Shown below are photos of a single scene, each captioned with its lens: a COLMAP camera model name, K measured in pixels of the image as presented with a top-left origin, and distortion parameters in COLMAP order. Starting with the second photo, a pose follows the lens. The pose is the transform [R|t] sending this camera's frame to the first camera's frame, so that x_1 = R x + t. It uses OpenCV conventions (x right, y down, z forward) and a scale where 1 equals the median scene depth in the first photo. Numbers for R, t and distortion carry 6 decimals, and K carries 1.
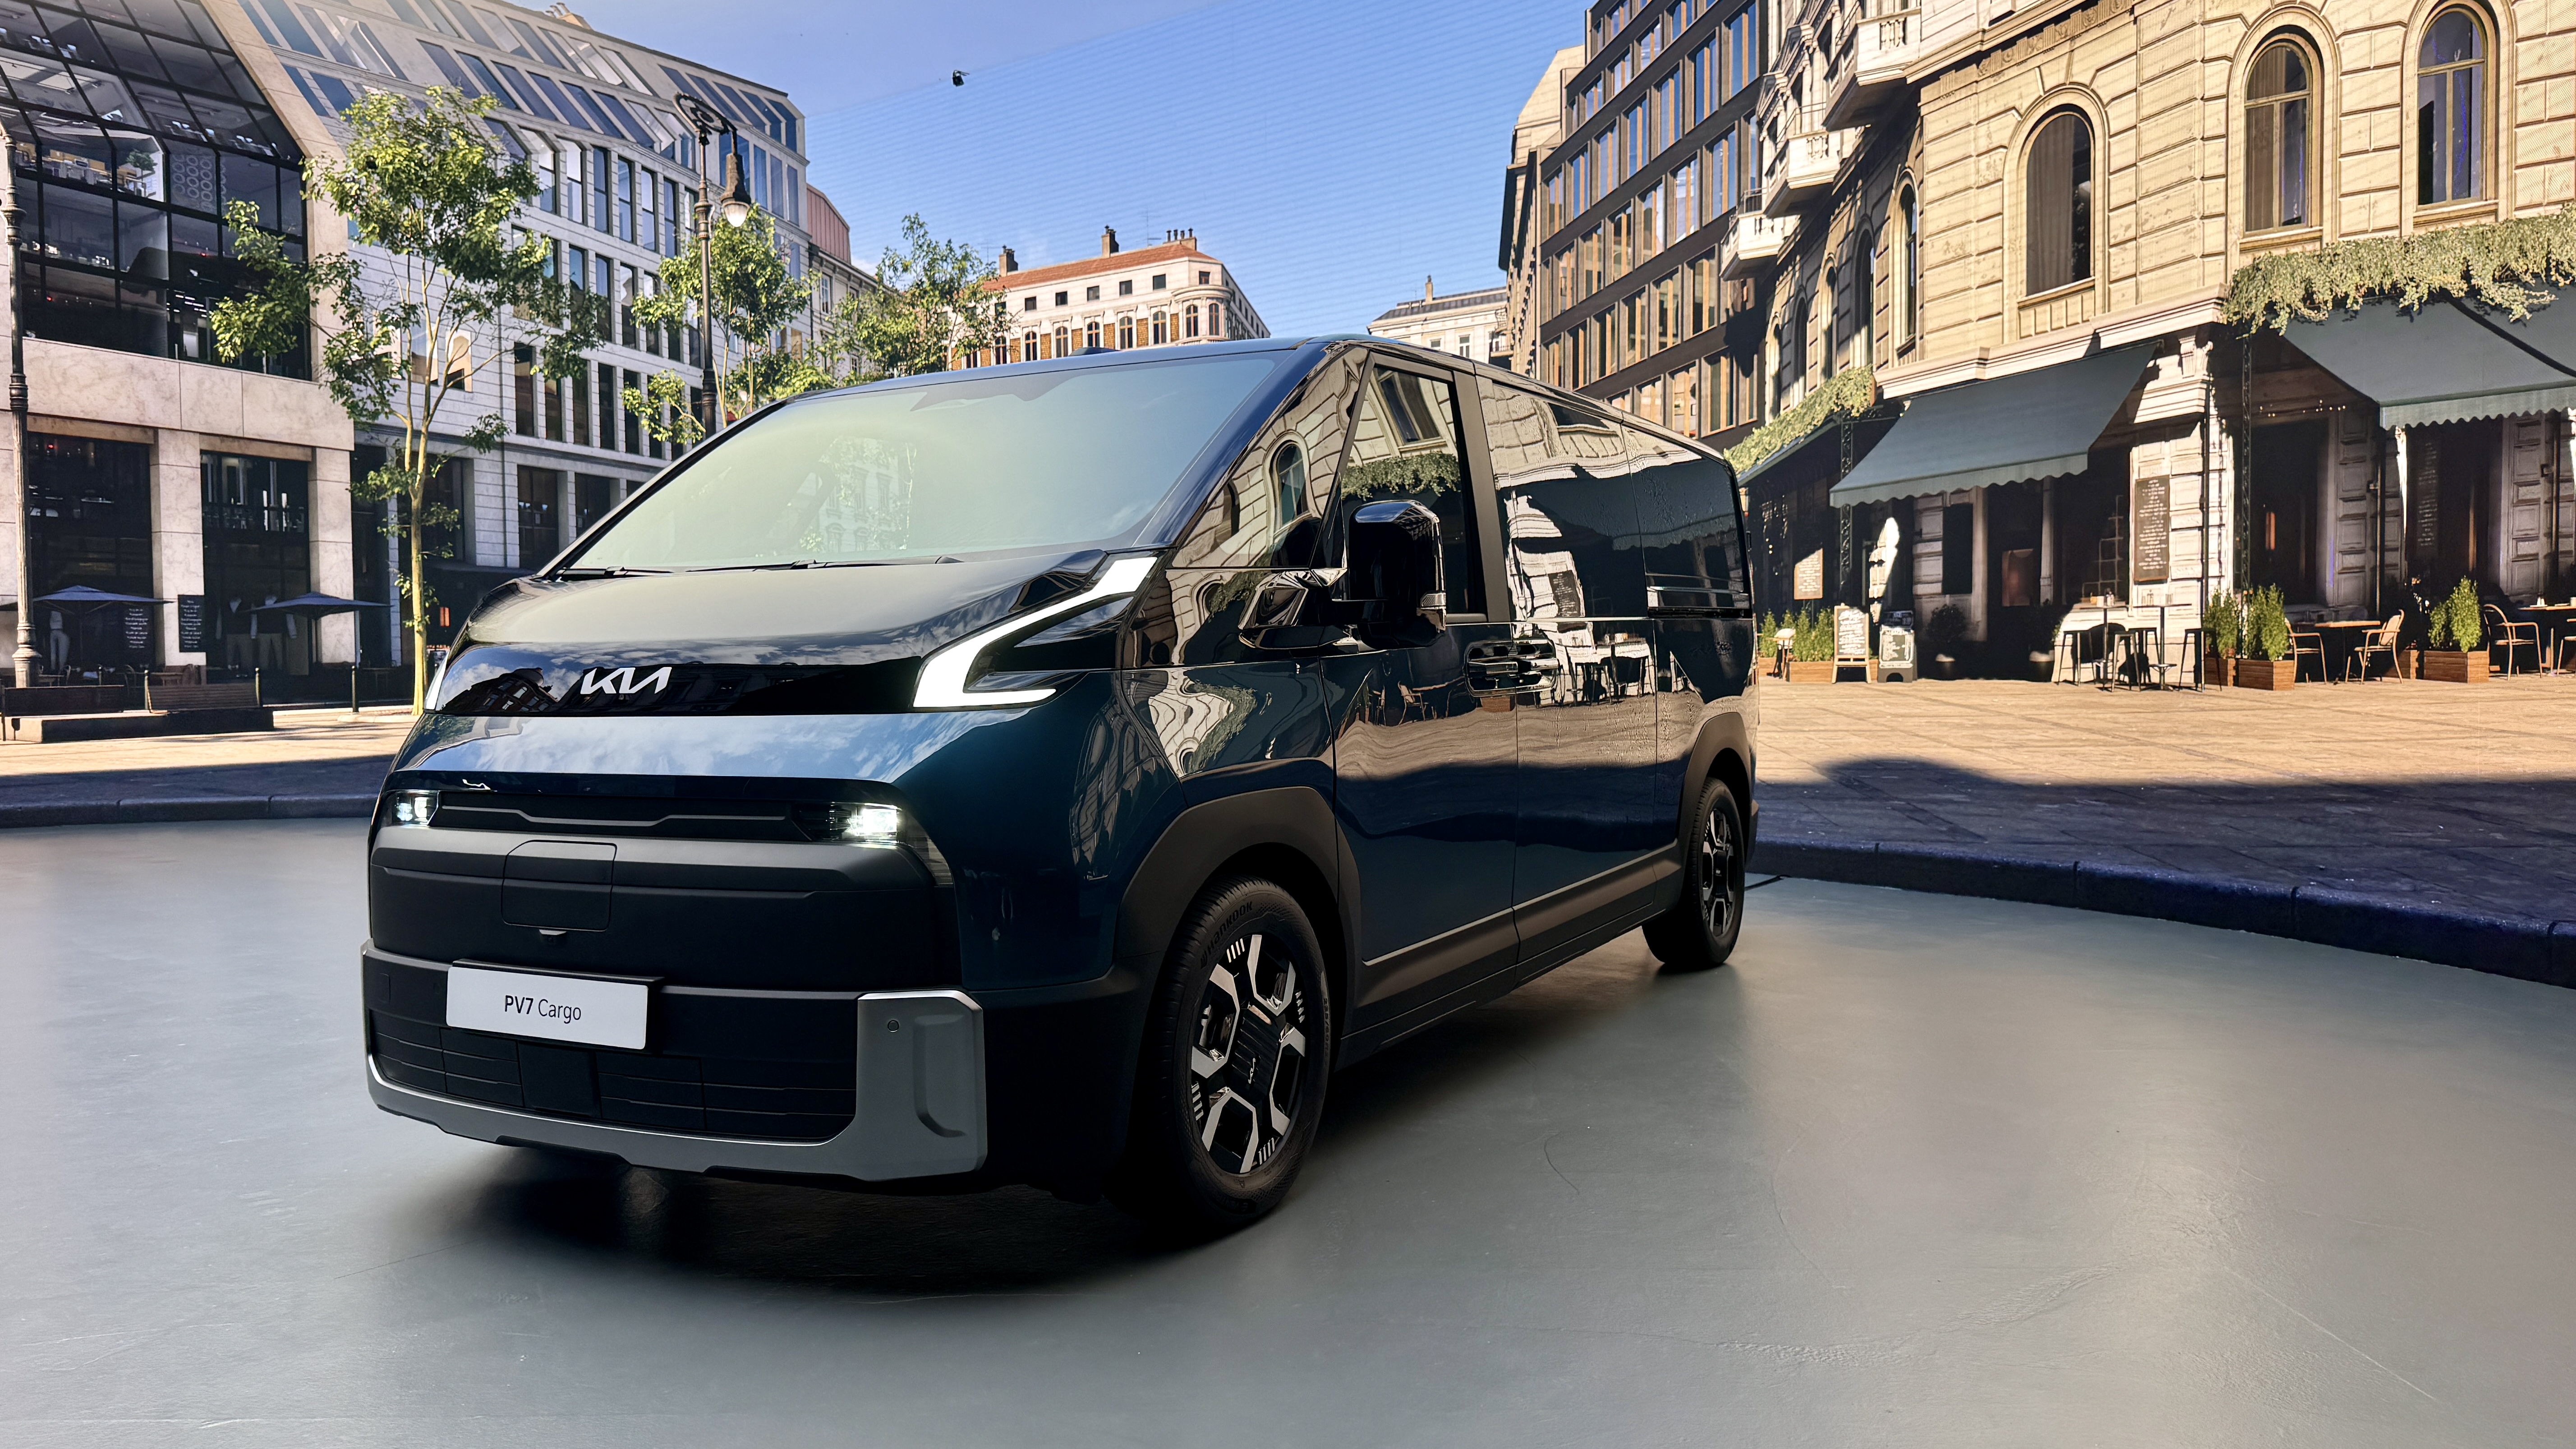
lens RADIAL K [[1794.4, 0, 1287.9], [0, 1794.4, 734.2], [0, 0, 1]] dist [0.039486, -0.022971]
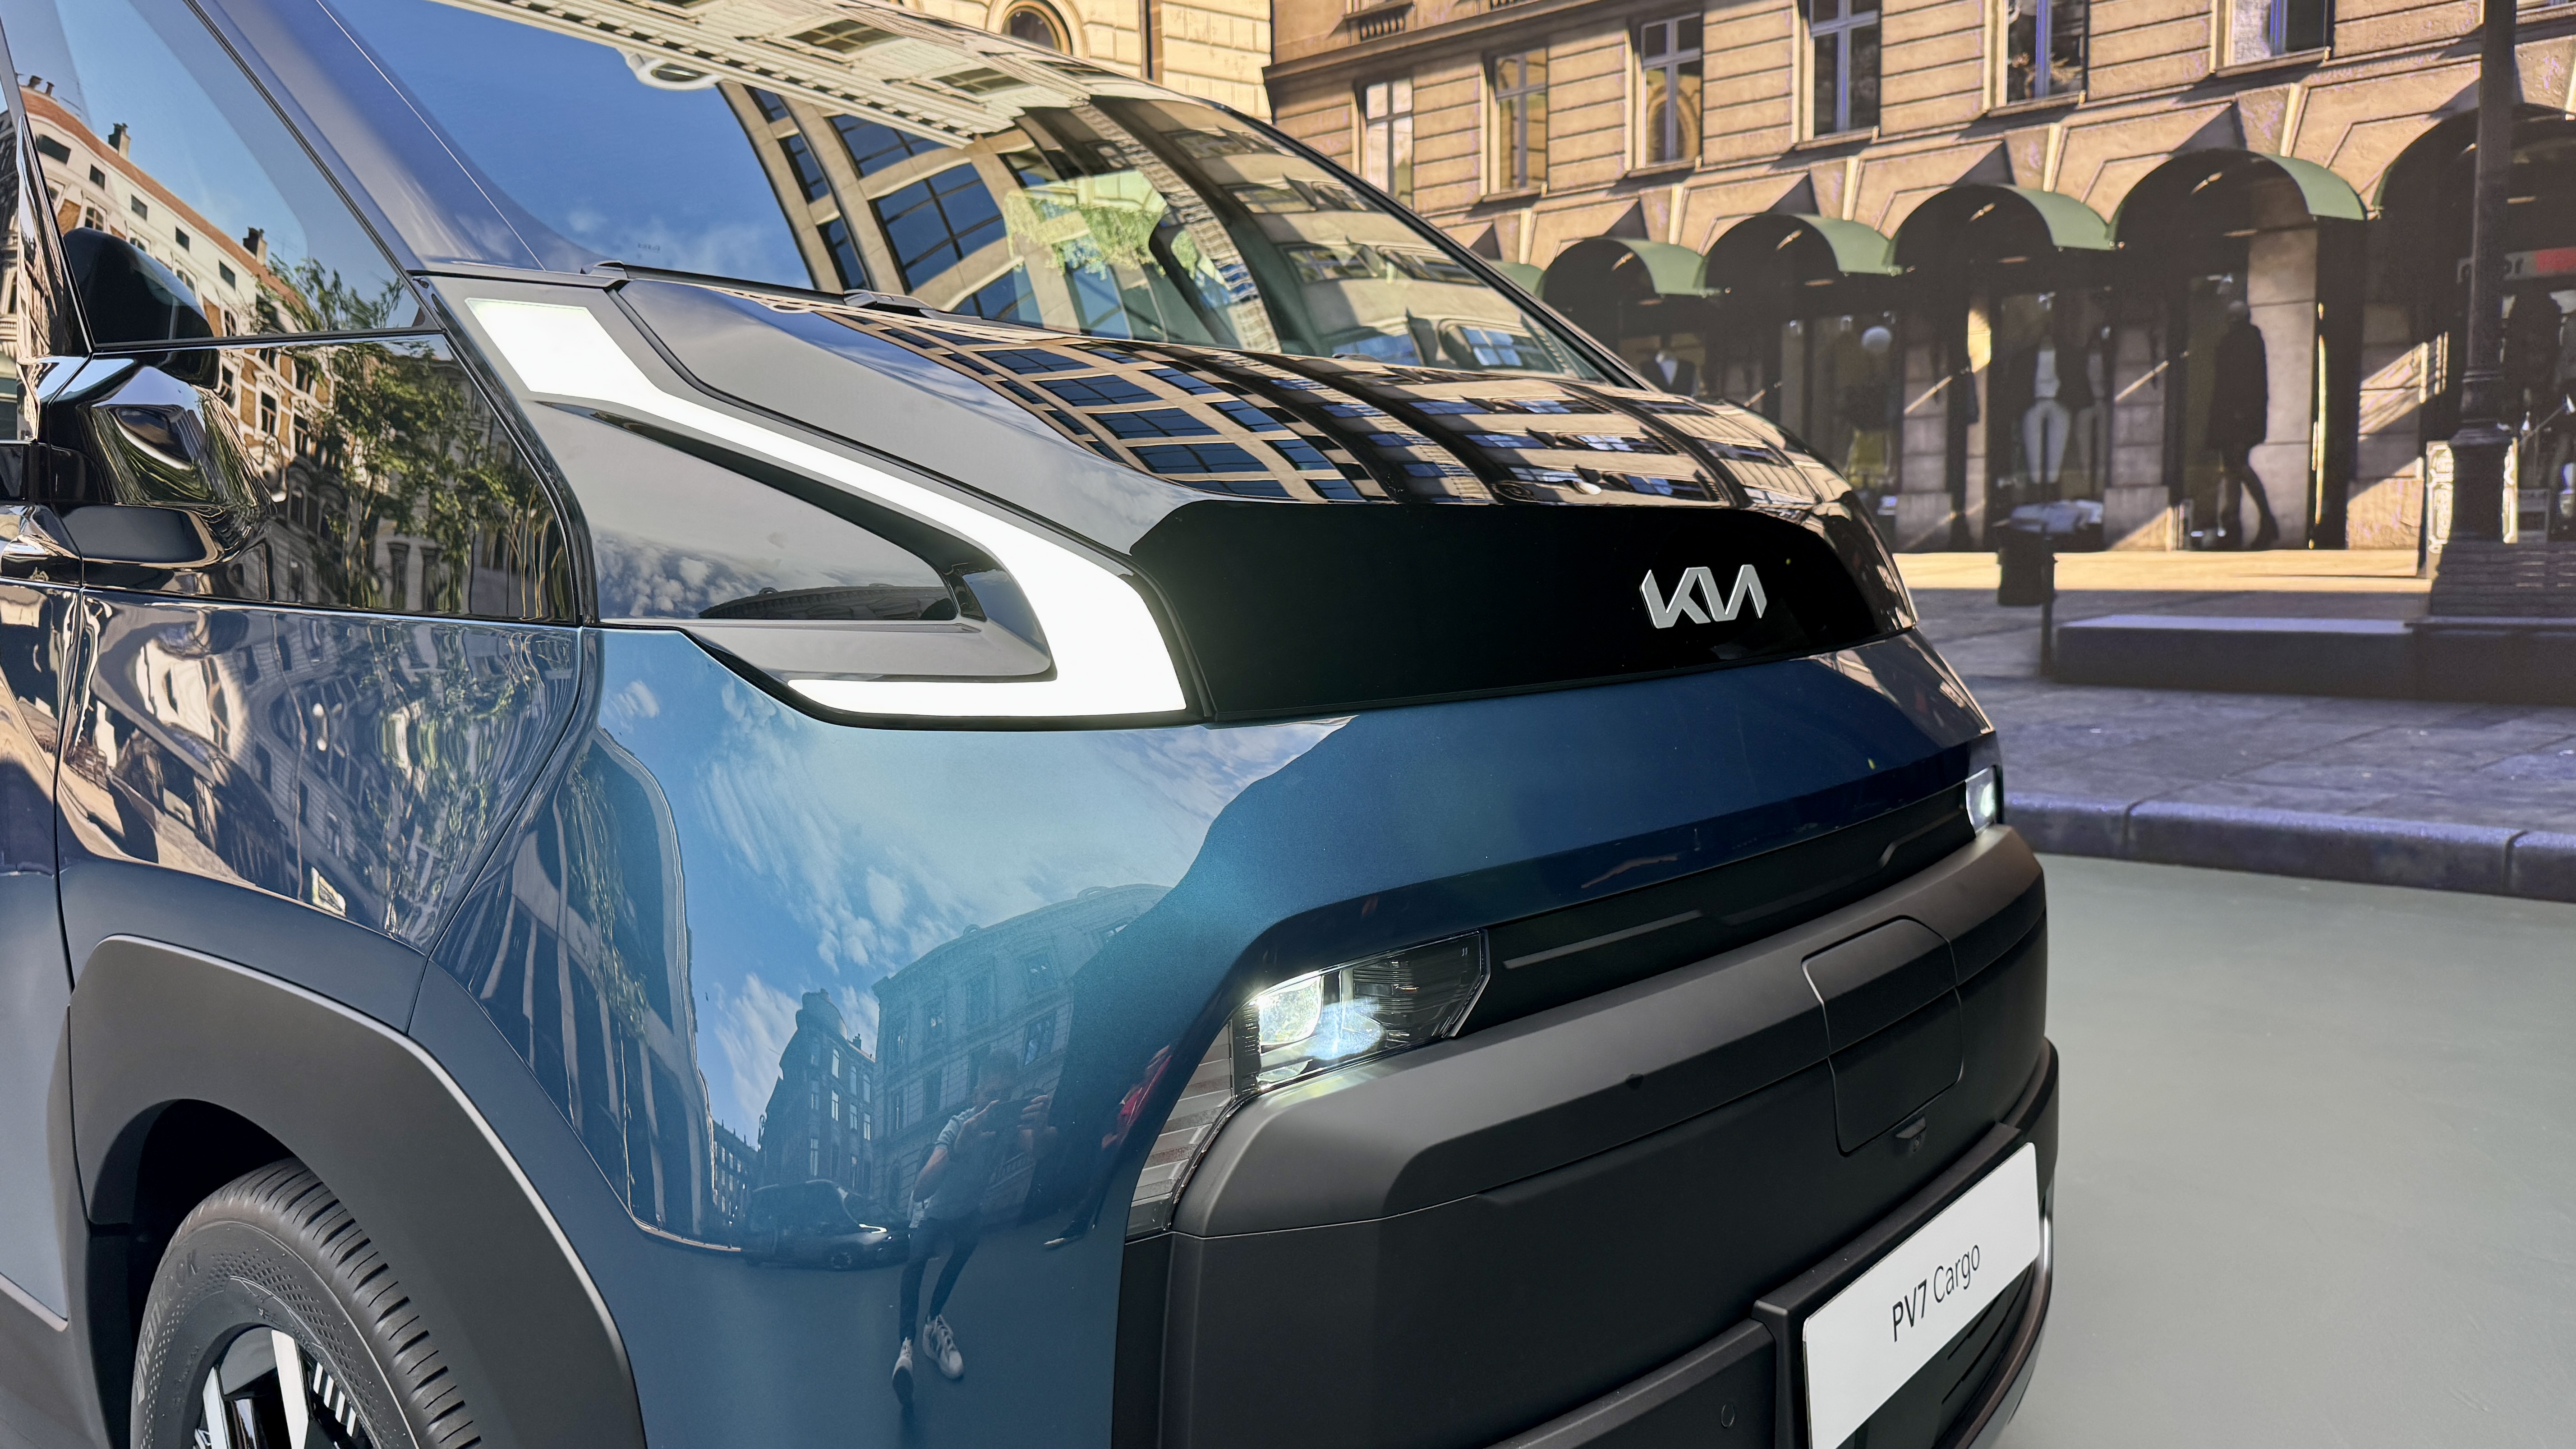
lens RADIAL K [[1794.4, 0, 1292.4], [0, 1794.4, 713.8], [0, 0, 1]] dist [0.039486, -0.022971]
pose [[0.261729, -0.073297, 0.962354, -0.264831], [0.034758, 0.997181, 0.066497, -0.010352], [-0.964515, 0.016045, 0.263538, 0.303778]]
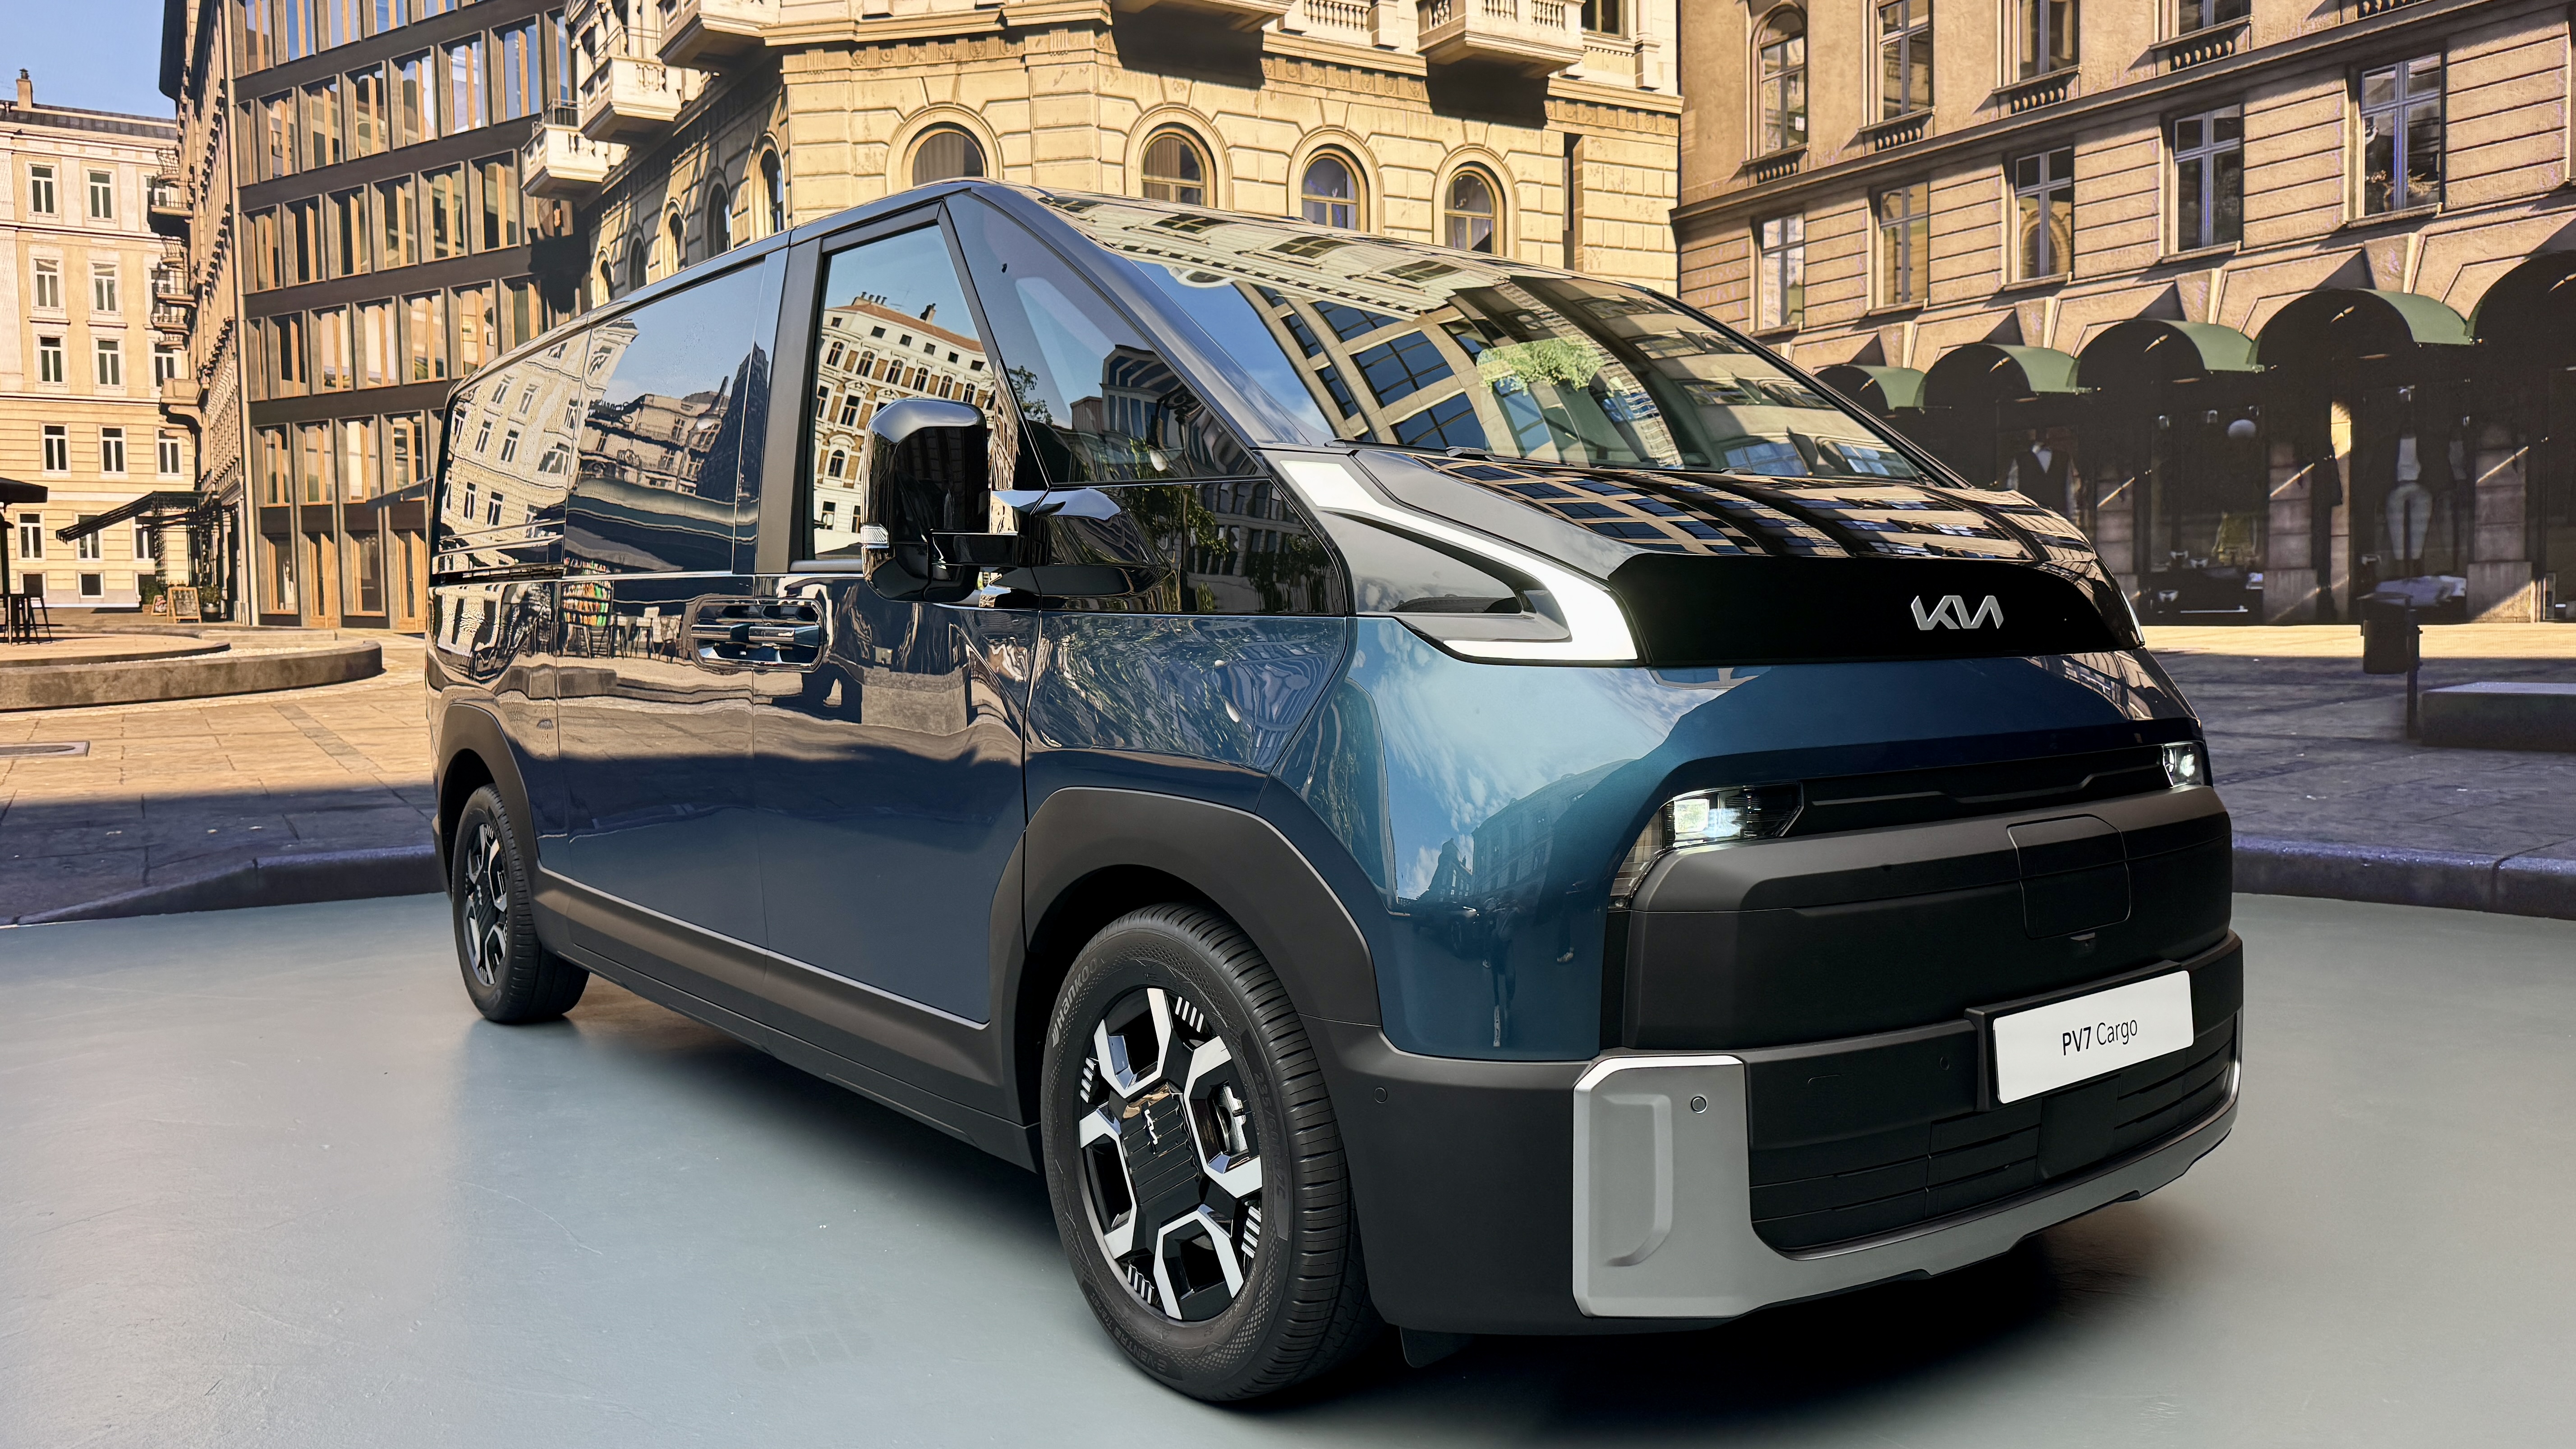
lens RADIAL K [[1794.4, 0, 1289.7], [0, 1794.4, 740.4], [0, 0, 1]] dist [0.039486, -0.022971]
pose [[0.463165, -0.031713, 0.885705, -0.366226], [0.026487, 0.999409, 0.021933, 0.000259], [-0.885876, 0.013301, 0.463731, 0.277641]]
